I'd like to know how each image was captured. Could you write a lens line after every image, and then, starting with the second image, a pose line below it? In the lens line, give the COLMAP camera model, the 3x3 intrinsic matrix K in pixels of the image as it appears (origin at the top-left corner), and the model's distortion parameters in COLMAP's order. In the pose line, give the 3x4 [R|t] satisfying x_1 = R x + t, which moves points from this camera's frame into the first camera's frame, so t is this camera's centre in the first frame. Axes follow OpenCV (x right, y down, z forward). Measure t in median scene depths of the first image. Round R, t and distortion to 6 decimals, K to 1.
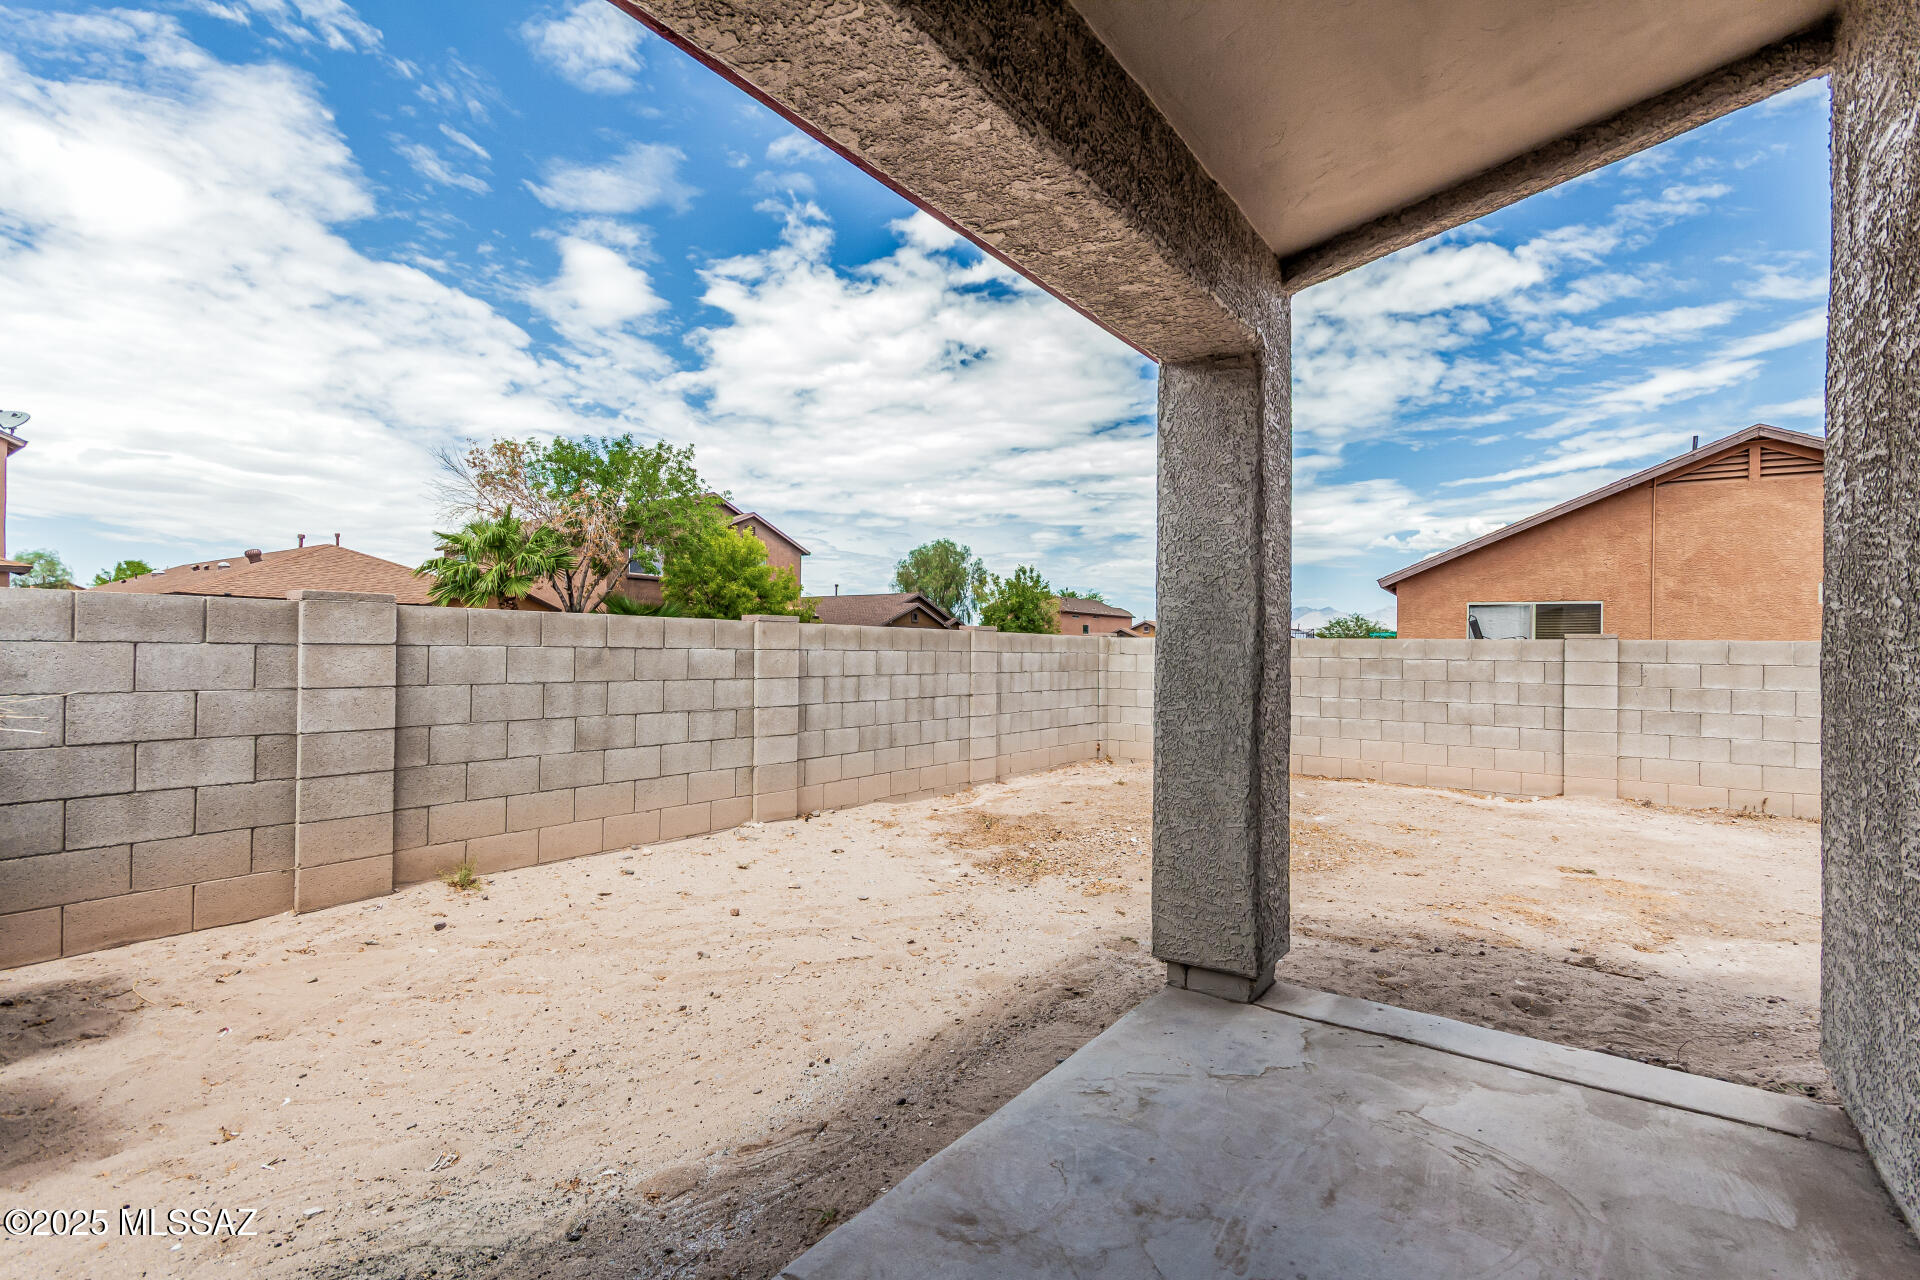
lens RADIAL K [[873.7, 0, 965.6], [0, 873.7, 649.6], [0, 0, 1]] dist [-0.004250, 0.001305]
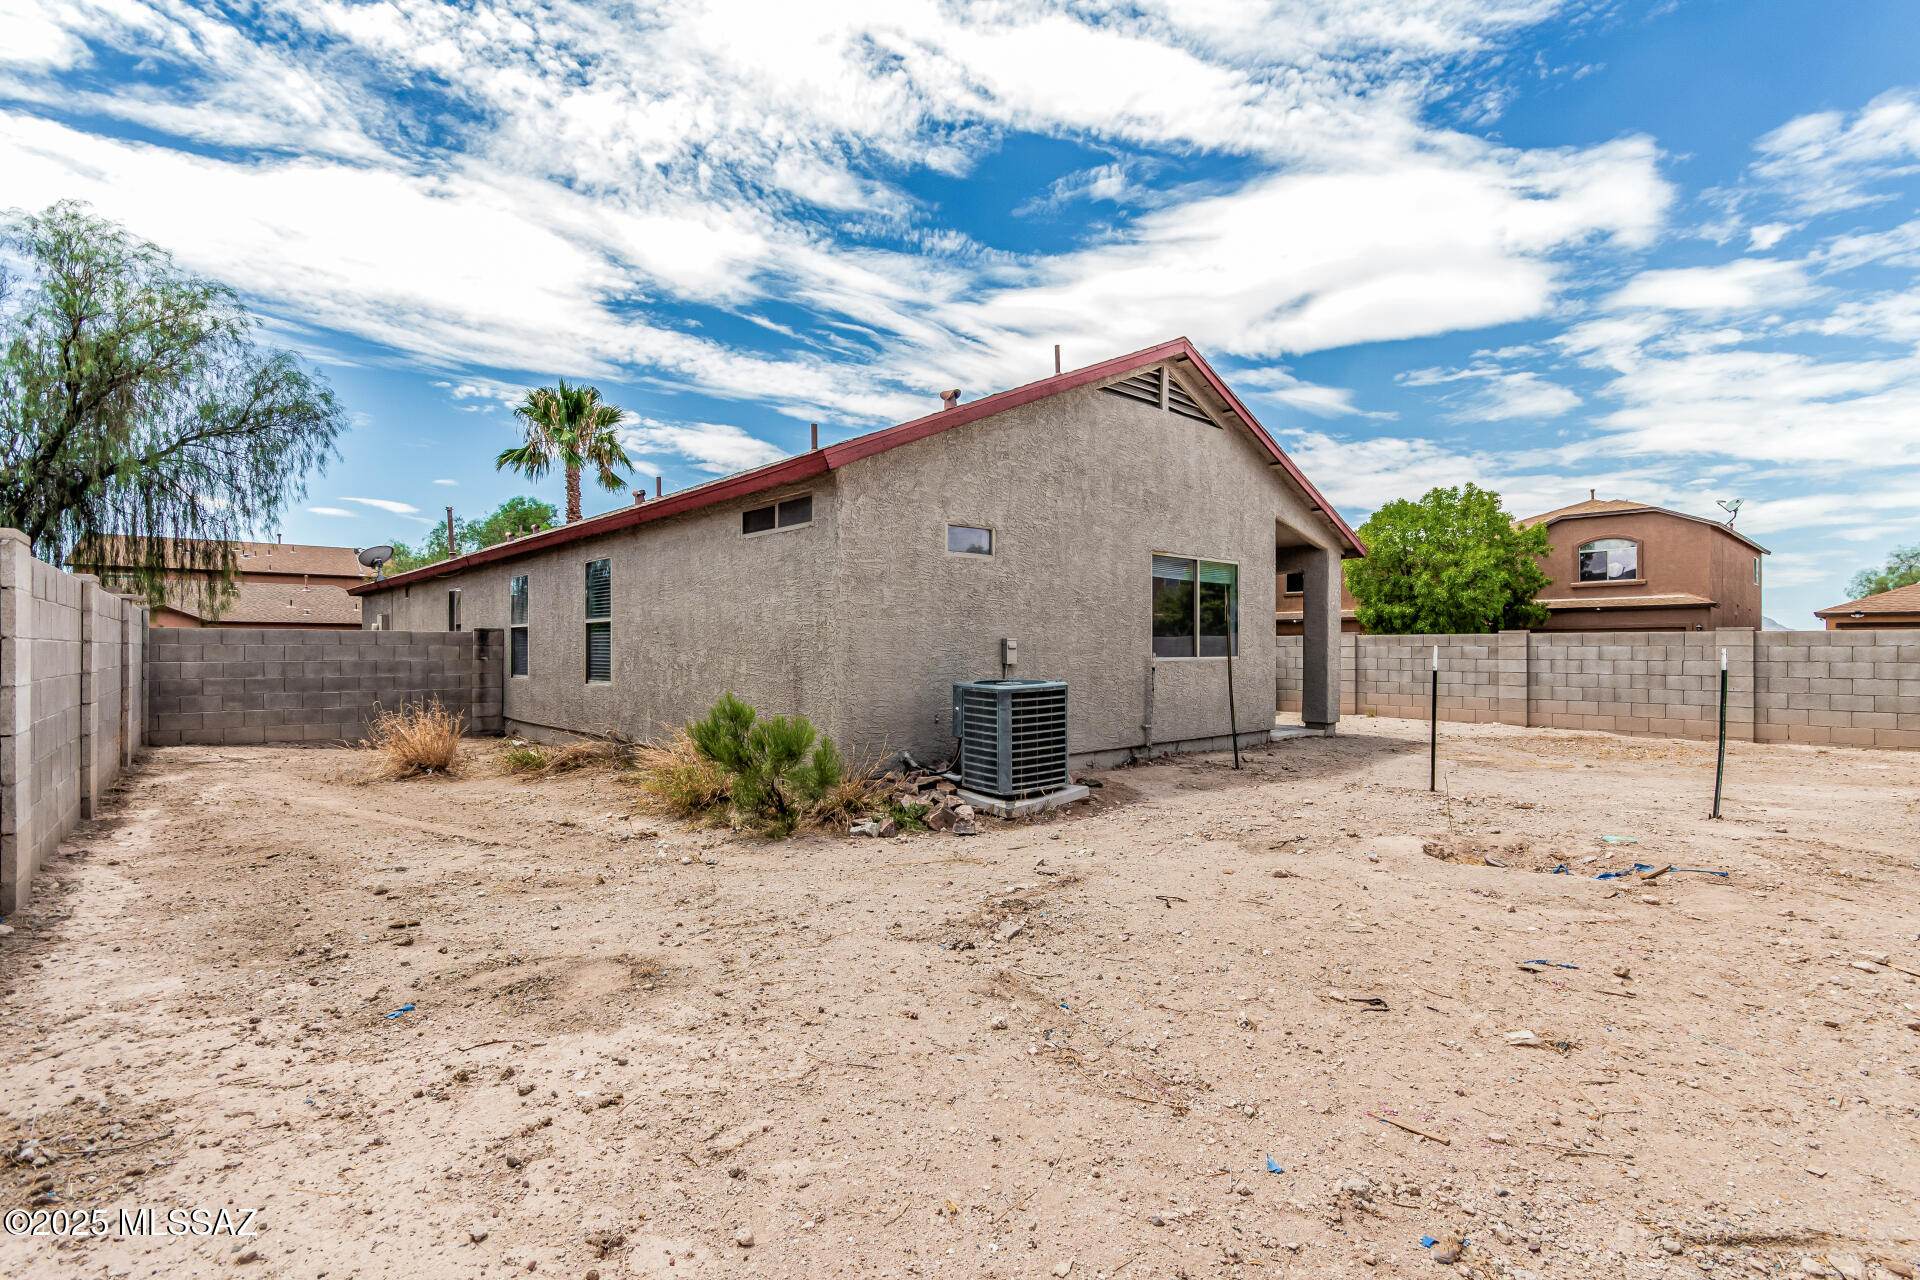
lens RADIAL K [[873.7, 0, 958.2], [0, 873.7, 643.4], [0, 0, 1]] dist [-0.004250, 0.001305]
pose [[-0.205471, -0.020134, -0.978456, 0.622985], [-0.003606, 0.999797, -0.019816, 0.011778], [0.978656, -0.000543, -0.205502, 0.027430]]
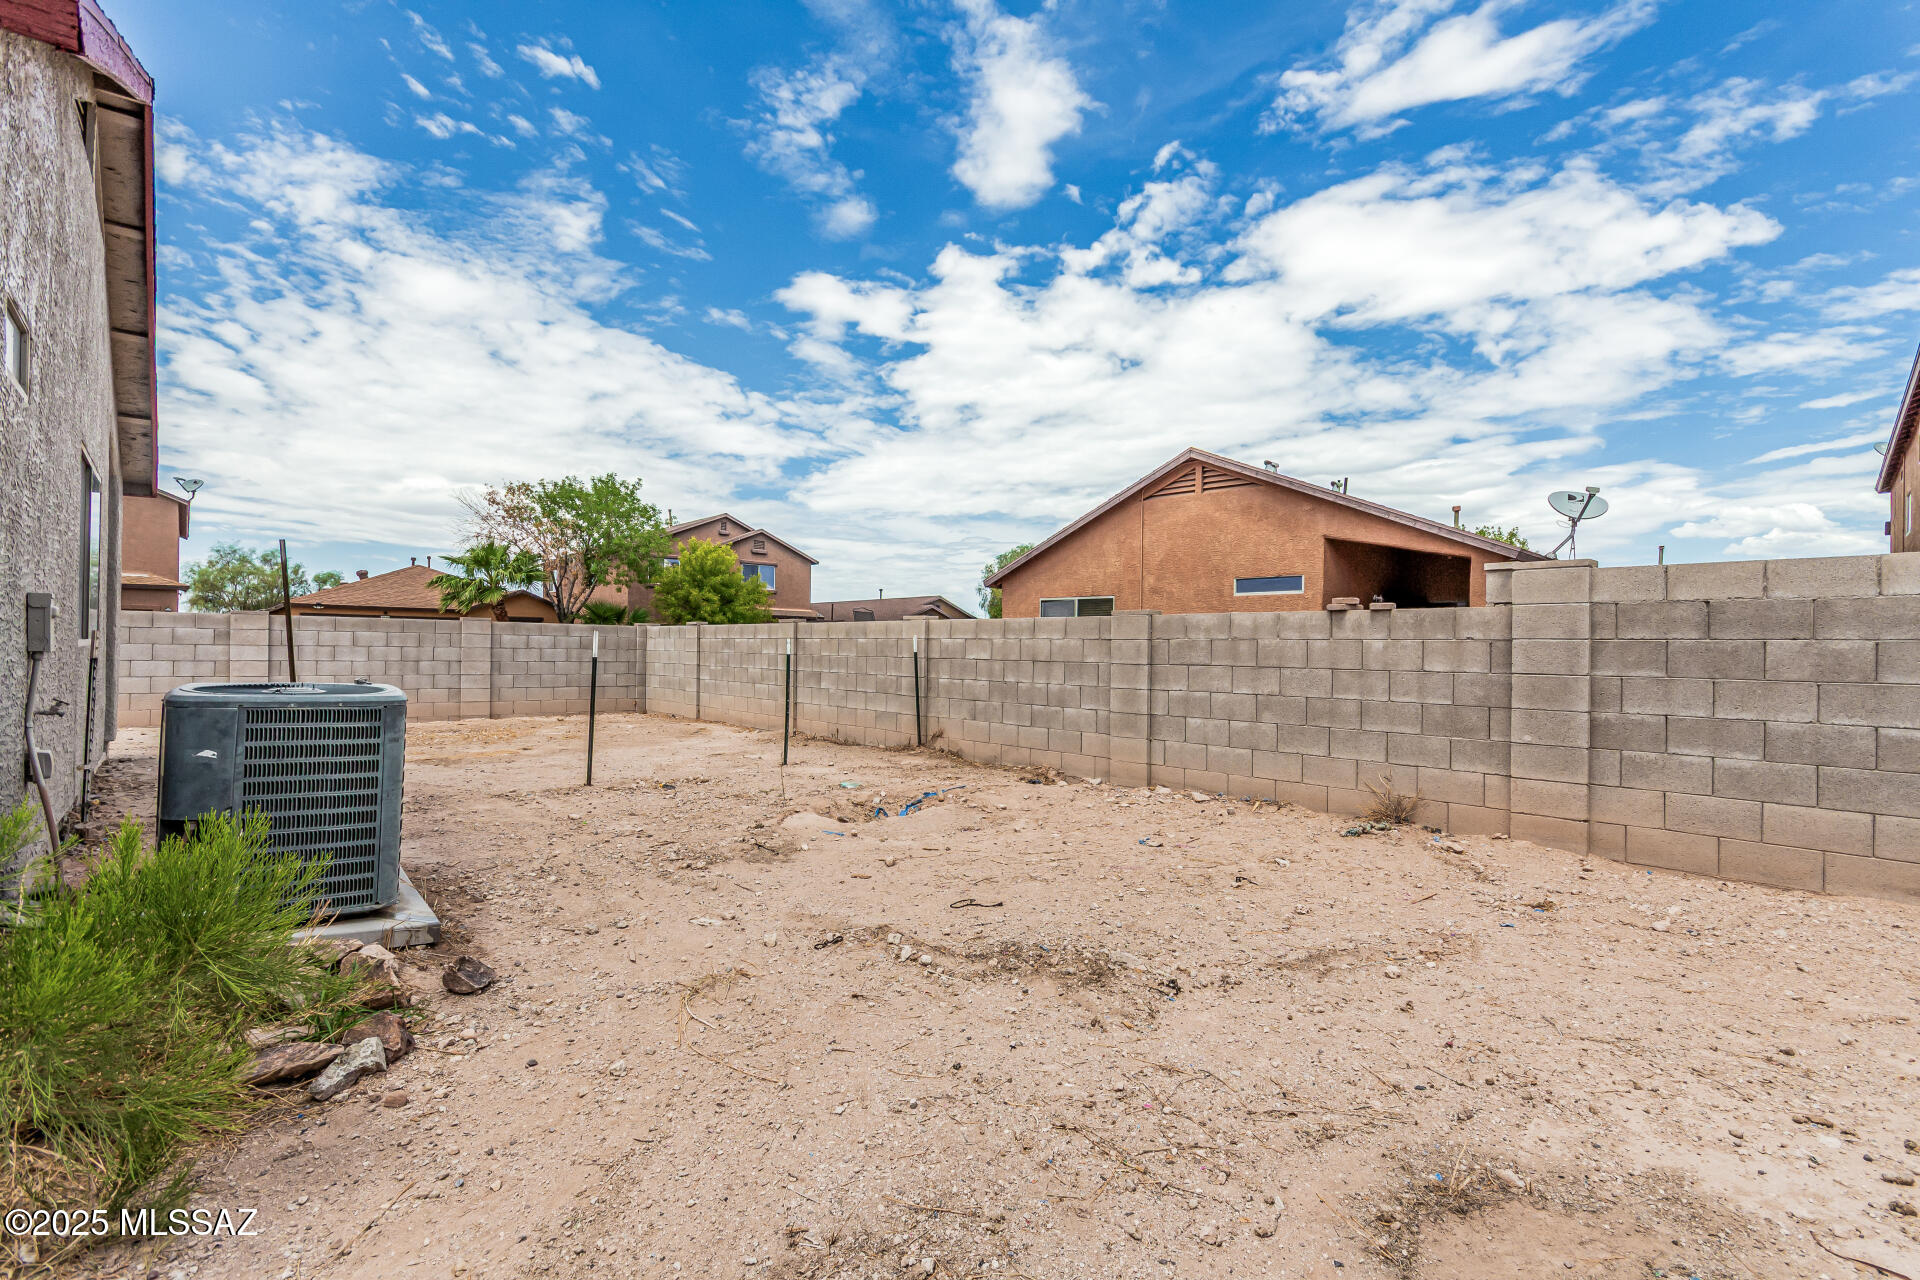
lens RADIAL K [[873.7, 0, 999.7], [0, 873.7, 626.7], [0, 0, 1]] dist [-0.004250, 0.001305]
pose [[0.975697, -0.004874, -0.219068, 0.486505], [-0.001522, 0.999578, -0.029018, 0.012776], [0.219117, 0.028646, 0.975278, -0.122720]]
